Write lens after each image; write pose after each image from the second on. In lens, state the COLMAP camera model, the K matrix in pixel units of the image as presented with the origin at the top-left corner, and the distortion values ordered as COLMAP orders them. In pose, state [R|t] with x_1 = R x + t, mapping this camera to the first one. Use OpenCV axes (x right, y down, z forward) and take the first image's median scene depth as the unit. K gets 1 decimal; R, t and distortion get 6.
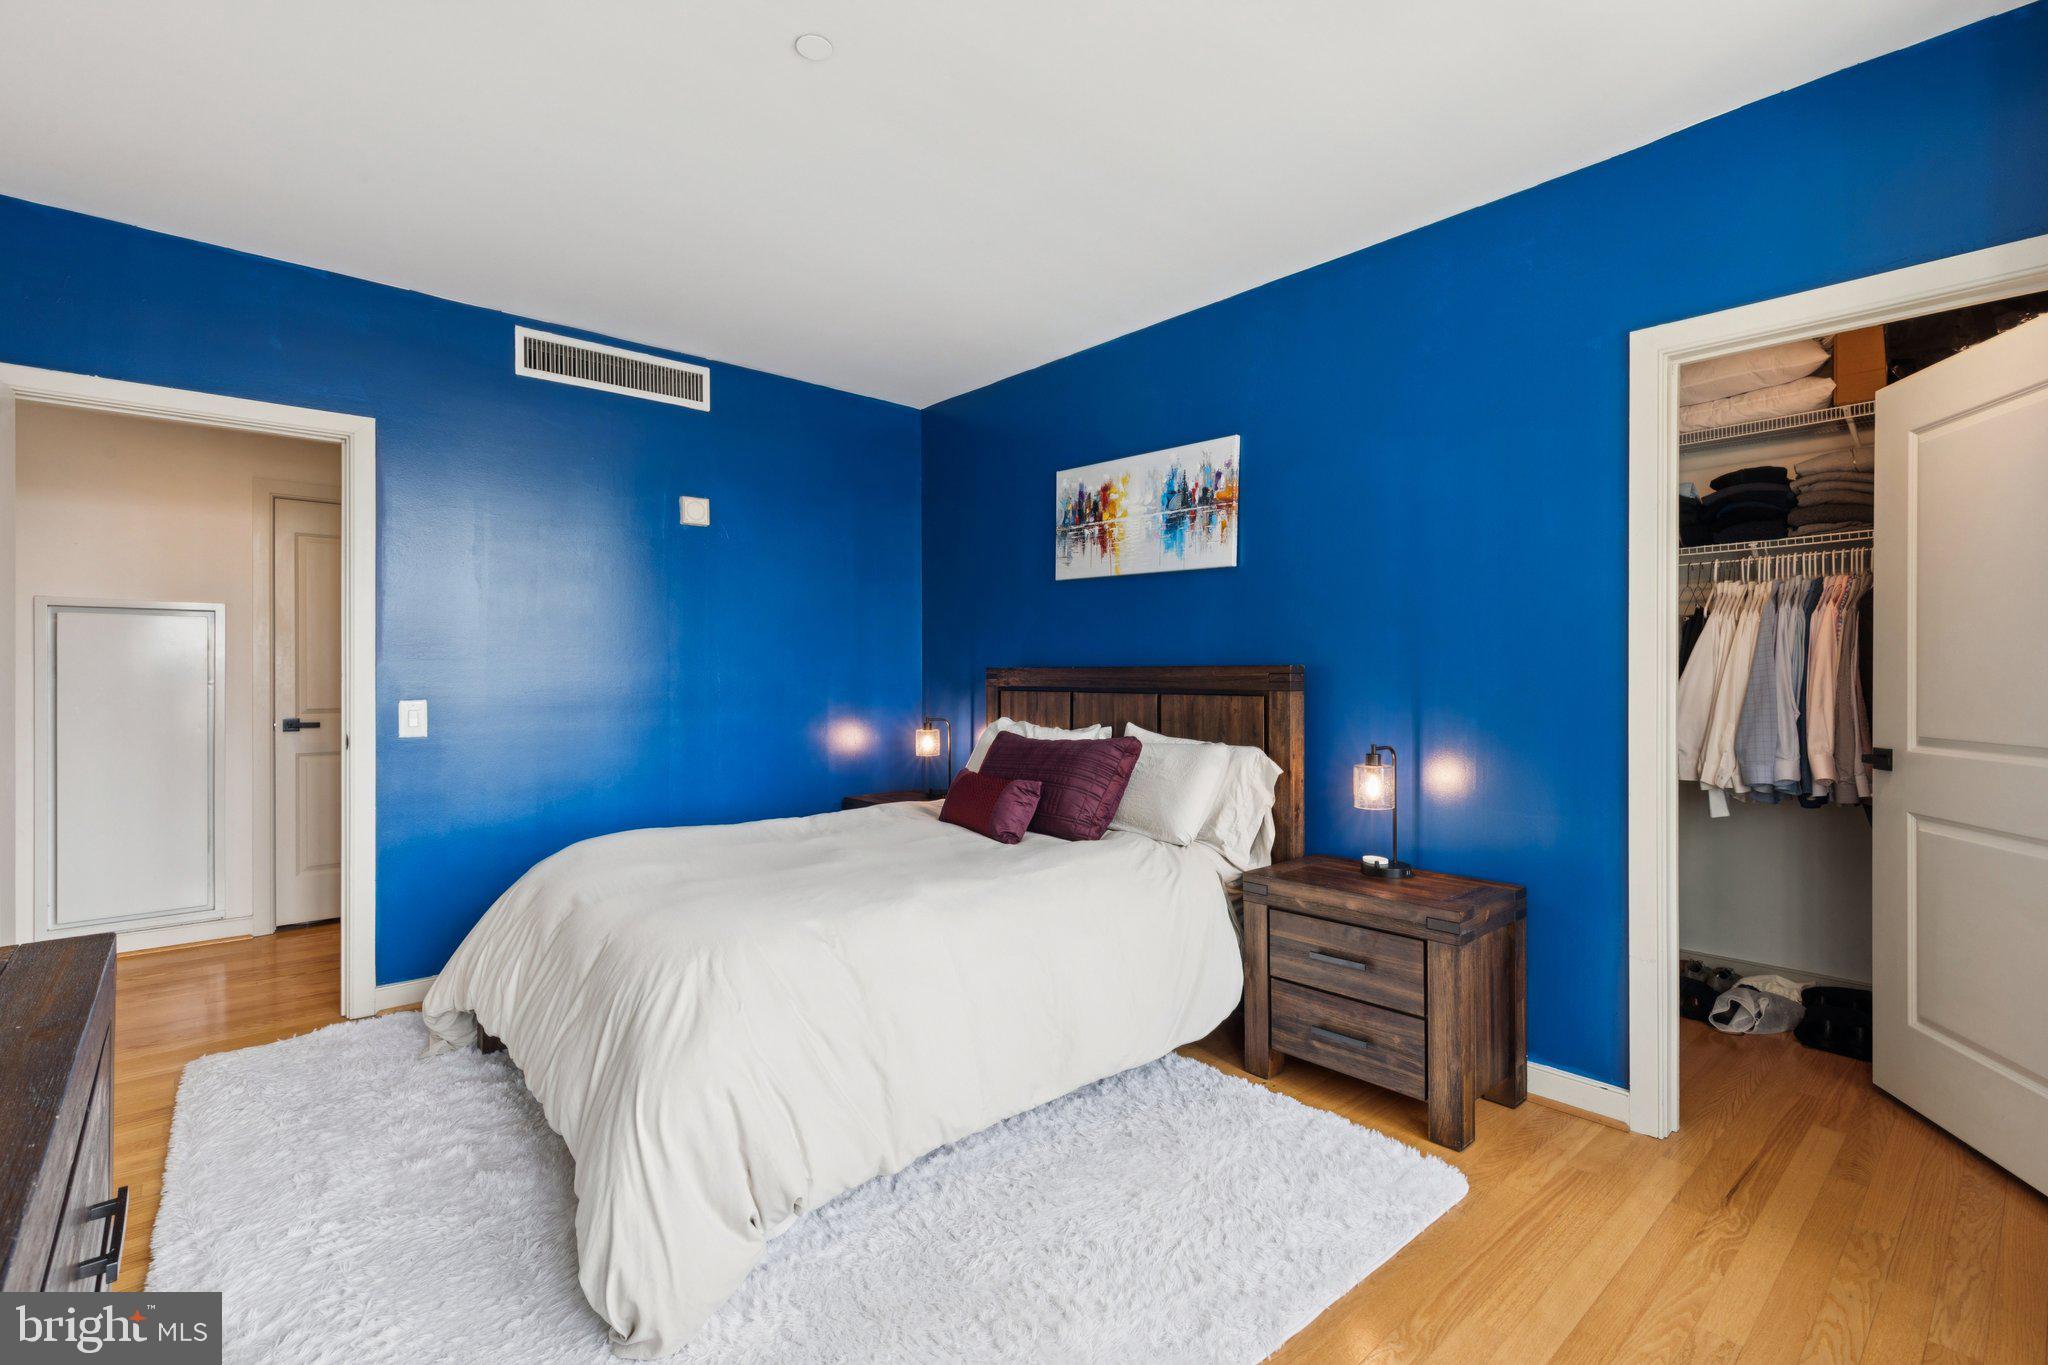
lens RADIAL K [[921.5, 0, 1021.0], [0, 921.5, 686.7], [0, 0, 1]] dist [0.012680, -0.001807]
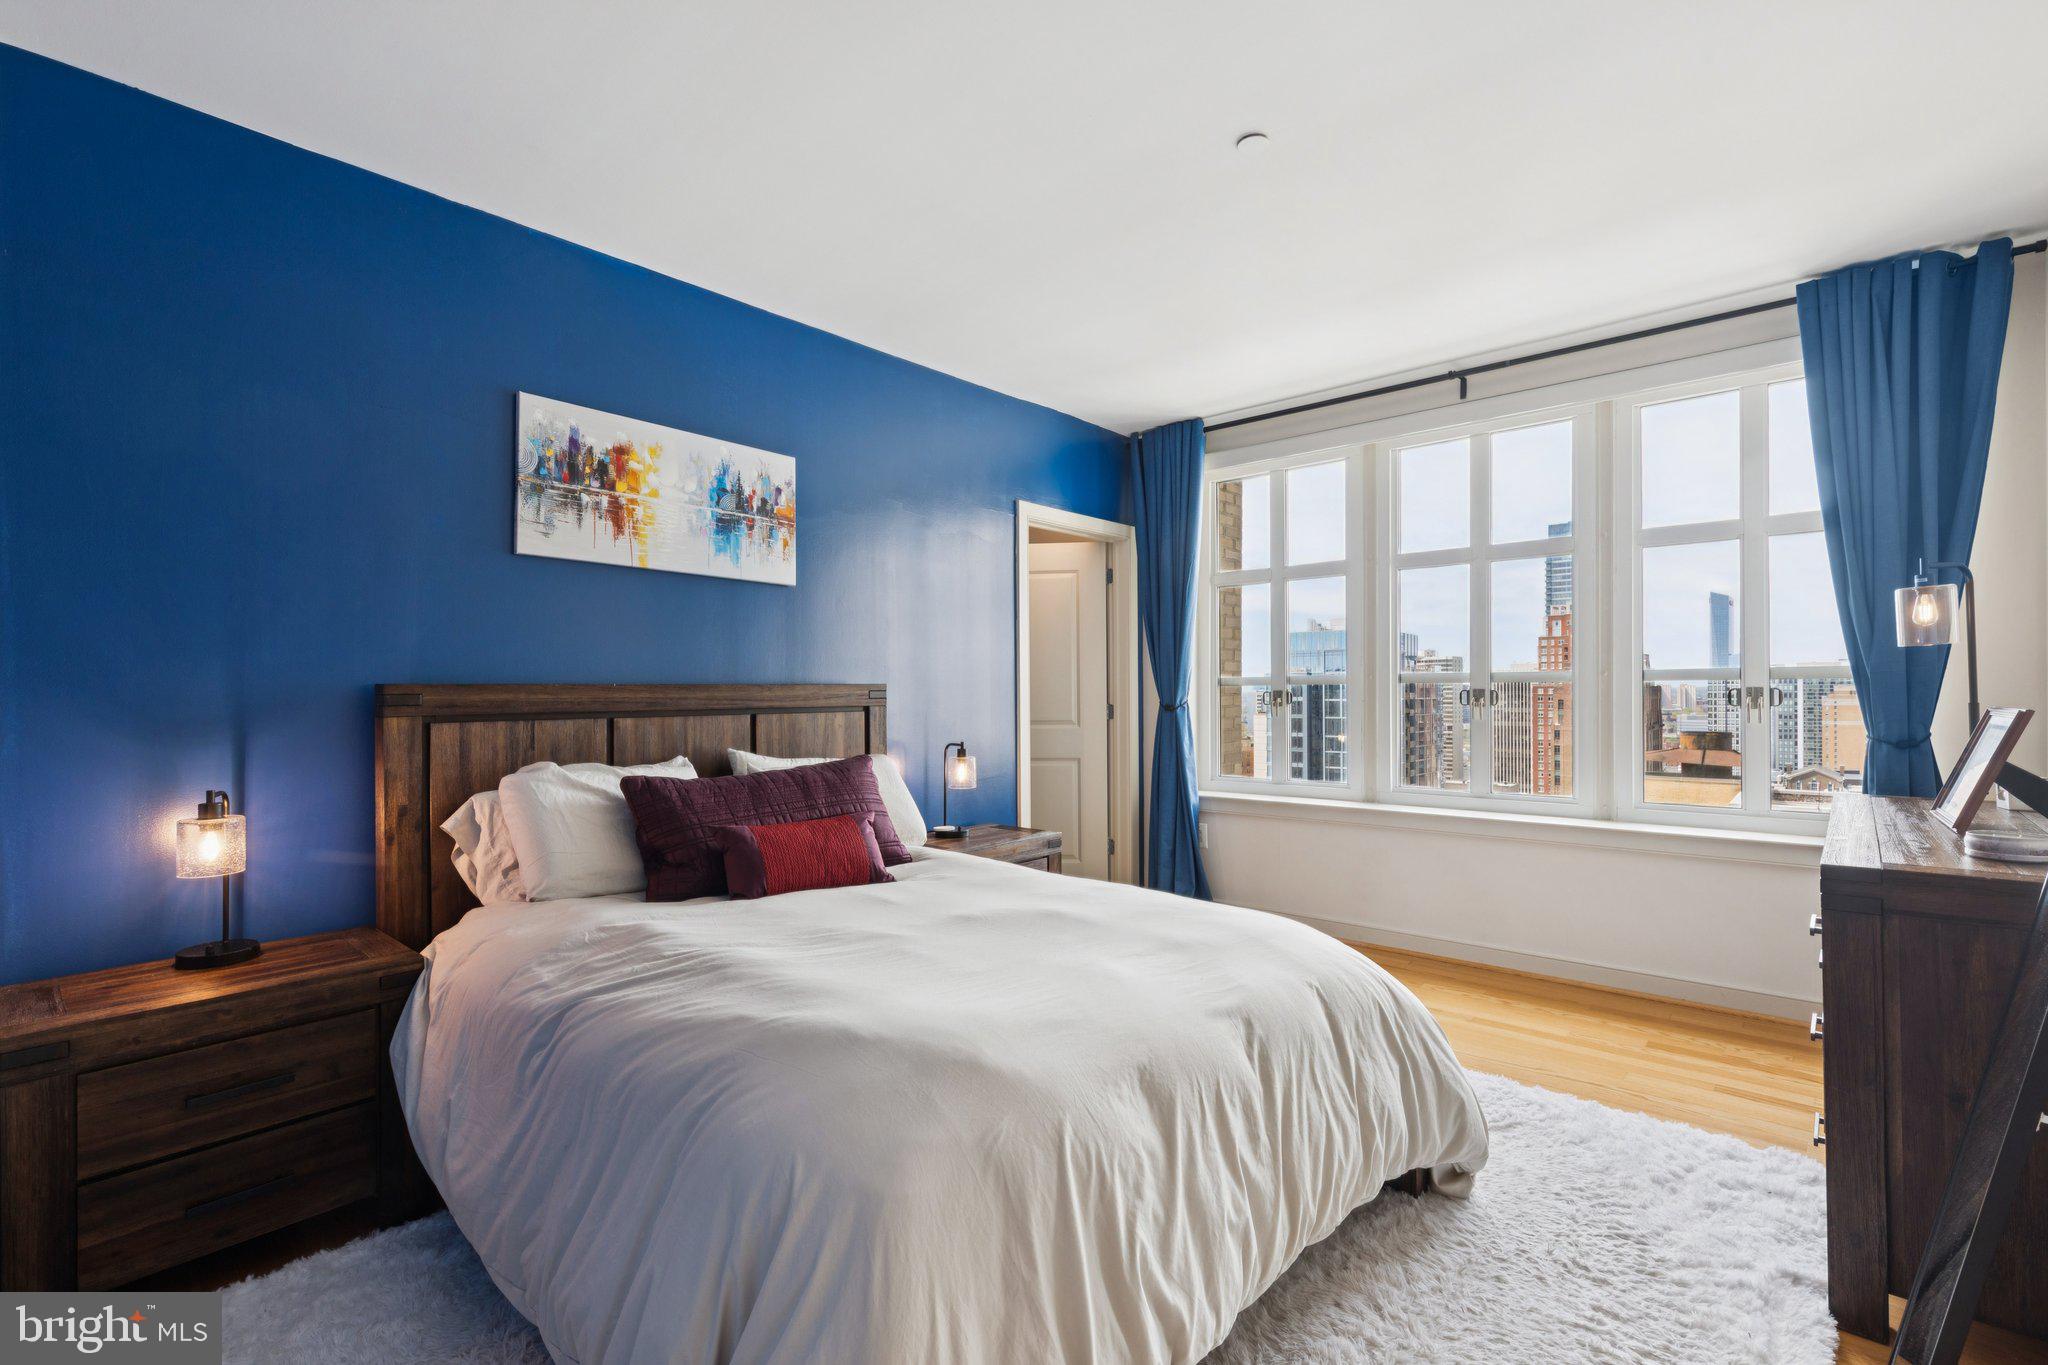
lens RADIAL K [[921.5, 0, 1021.0], [0, 921.5, 686.7], [0, 0, 1]] dist [0.012680, -0.001807]
pose [[-0.112095, 0.000628, 0.993697, -0.751782], [0.017348, 0.999849, 0.001325, -0.015229], [-0.993546, 0.017387, -0.112089, 0.806700]]
